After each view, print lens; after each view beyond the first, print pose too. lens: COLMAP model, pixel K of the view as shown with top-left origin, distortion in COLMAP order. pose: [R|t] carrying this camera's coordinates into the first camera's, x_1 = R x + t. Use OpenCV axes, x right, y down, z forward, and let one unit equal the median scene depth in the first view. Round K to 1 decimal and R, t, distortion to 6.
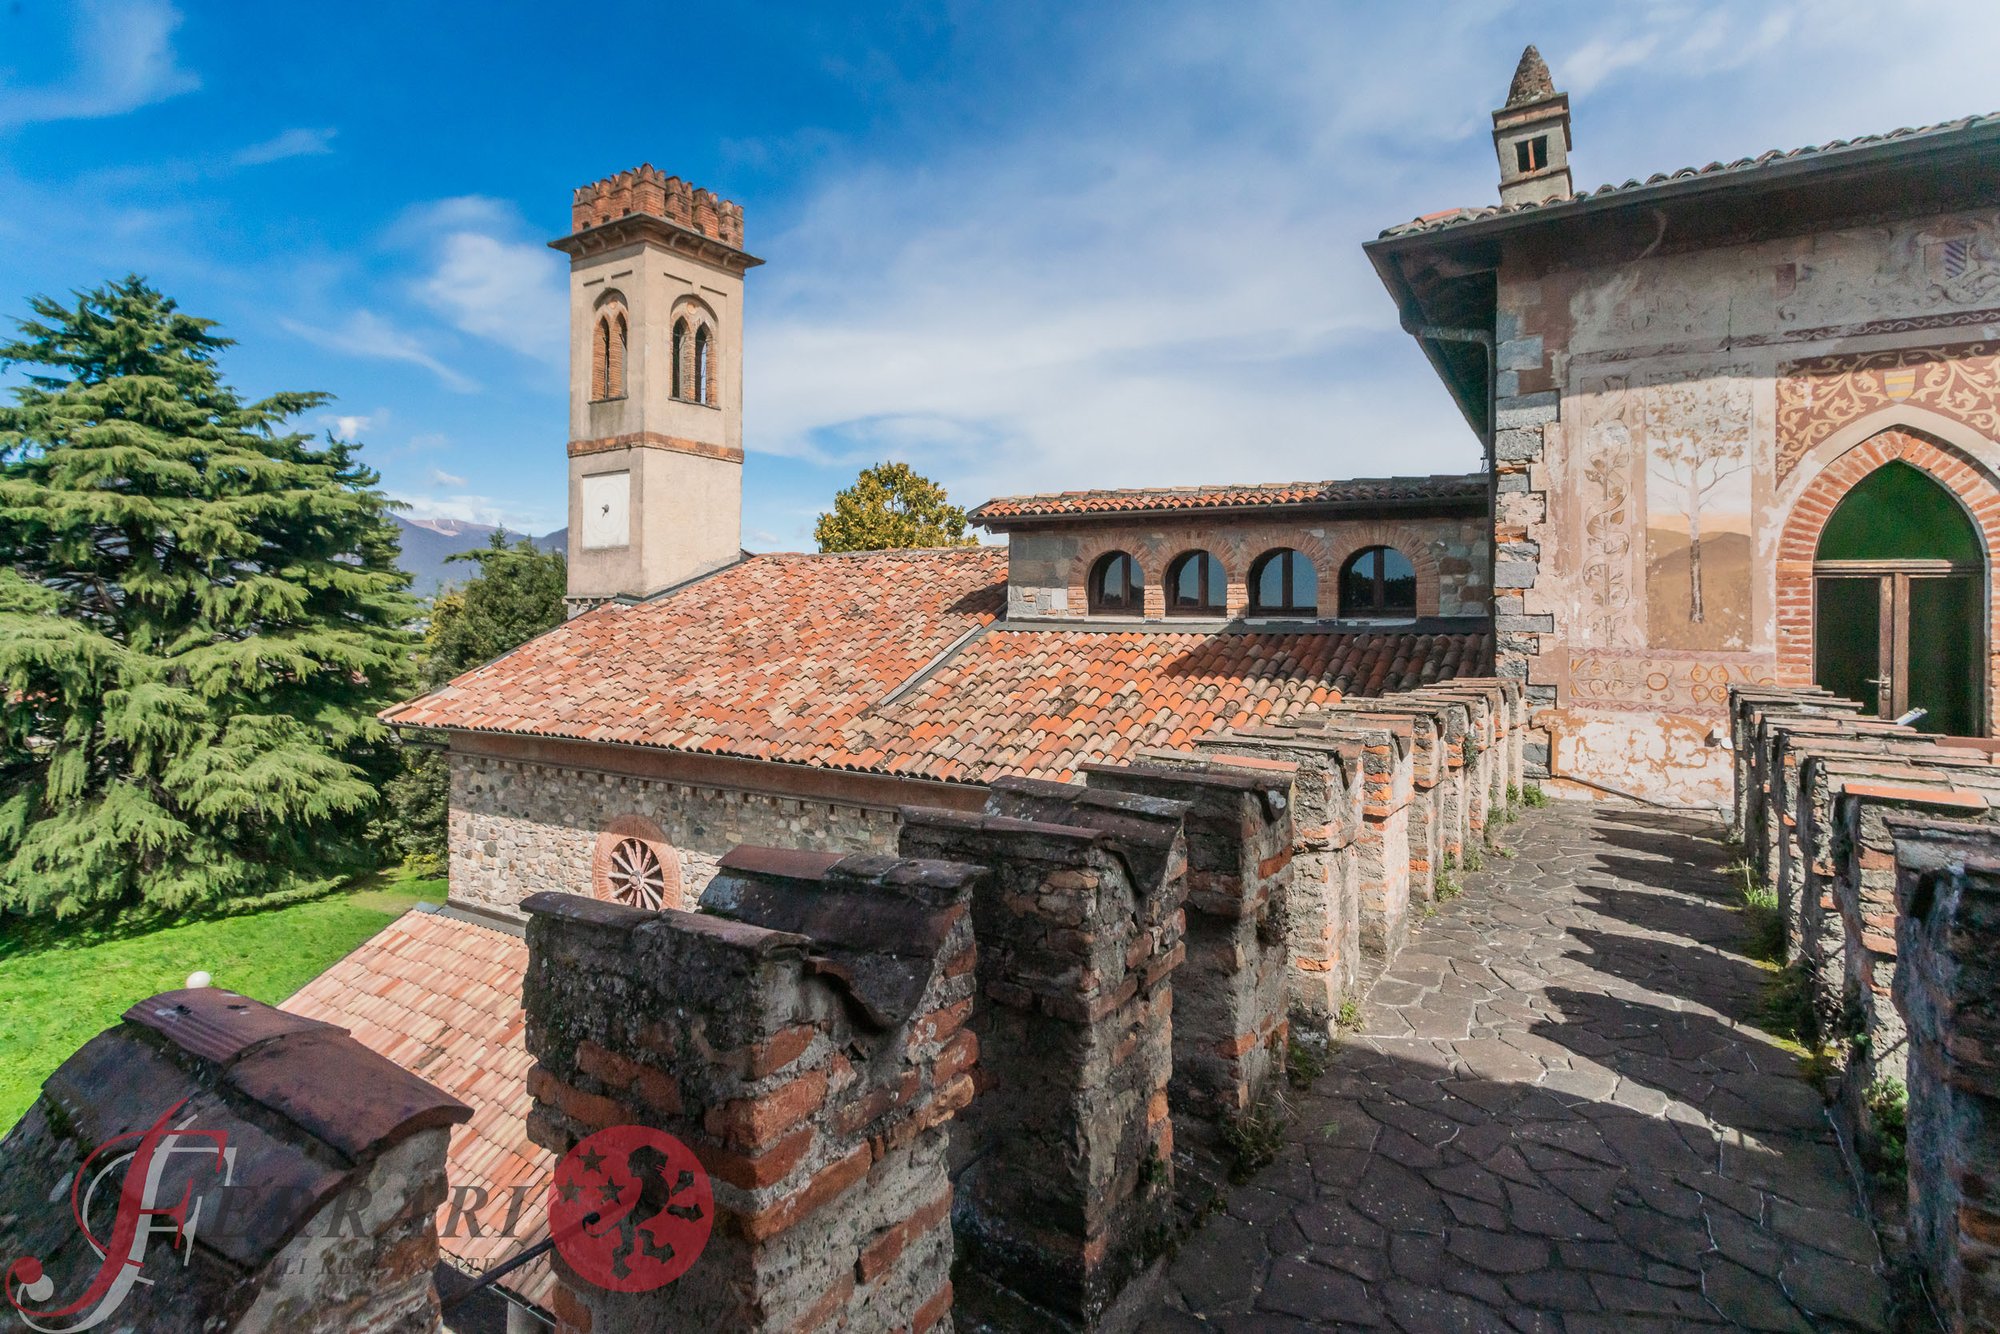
lens RADIAL K [[993.7, 0, 999.8], [0, 993.7, 589.4], [0, 0, 1]] dist [0.005407, 0.000338]
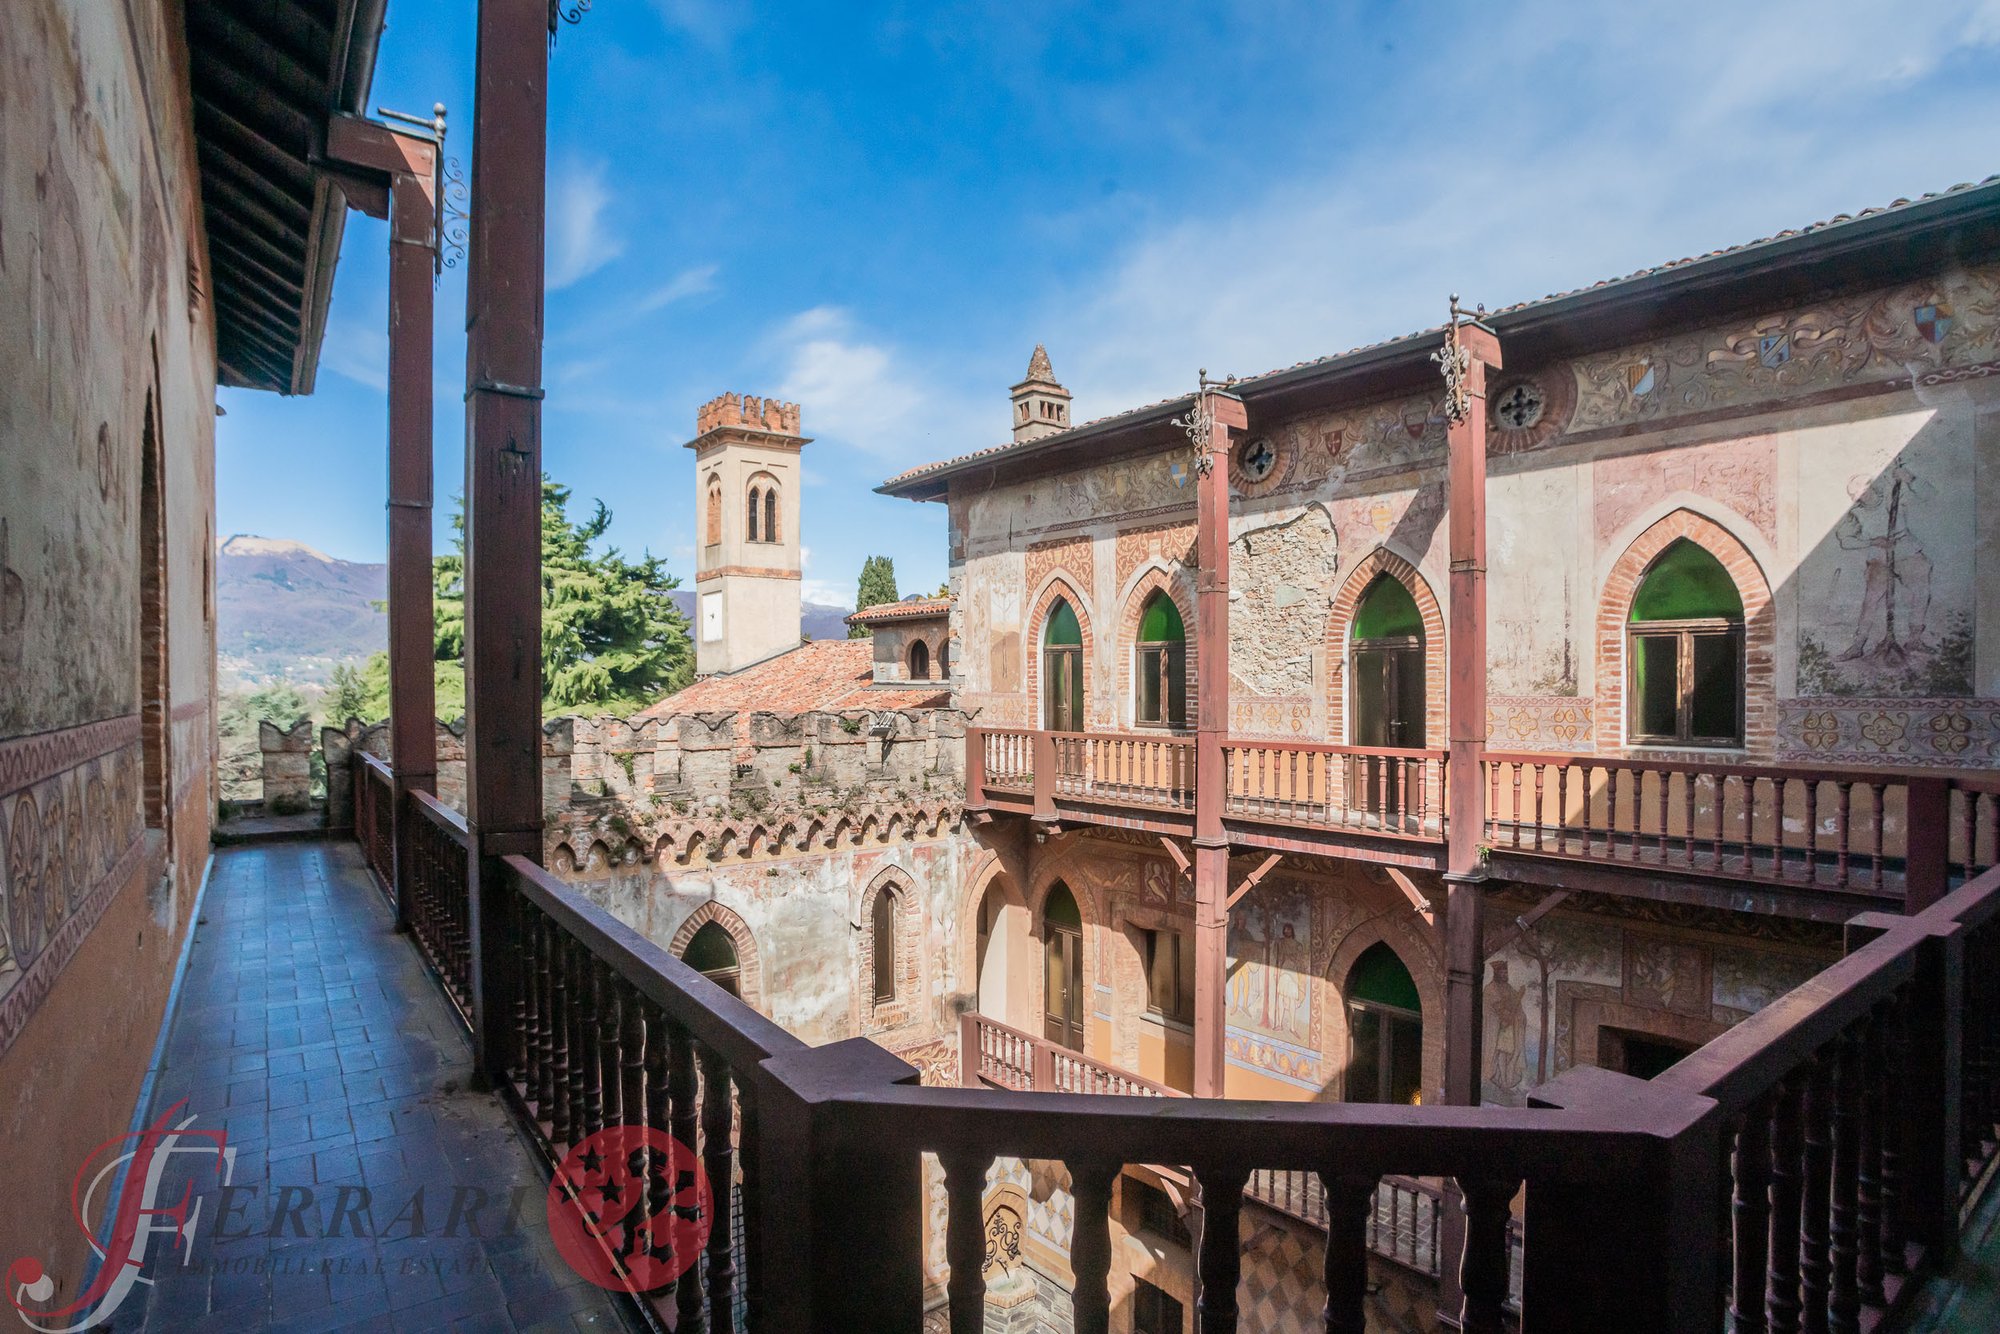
lens RADIAL K [[1028.6, 0, 1000.0], [0, 1028.6, 667.0], [0, 0, 1]] dist [-0.101919, -0.000337]
pose [[0.949153, -0.021883, -0.314055, 0.515095], [0.024819, 0.999678, 0.005354, 0.000252], [0.313836, -0.012877, 0.949390, -0.354882]]
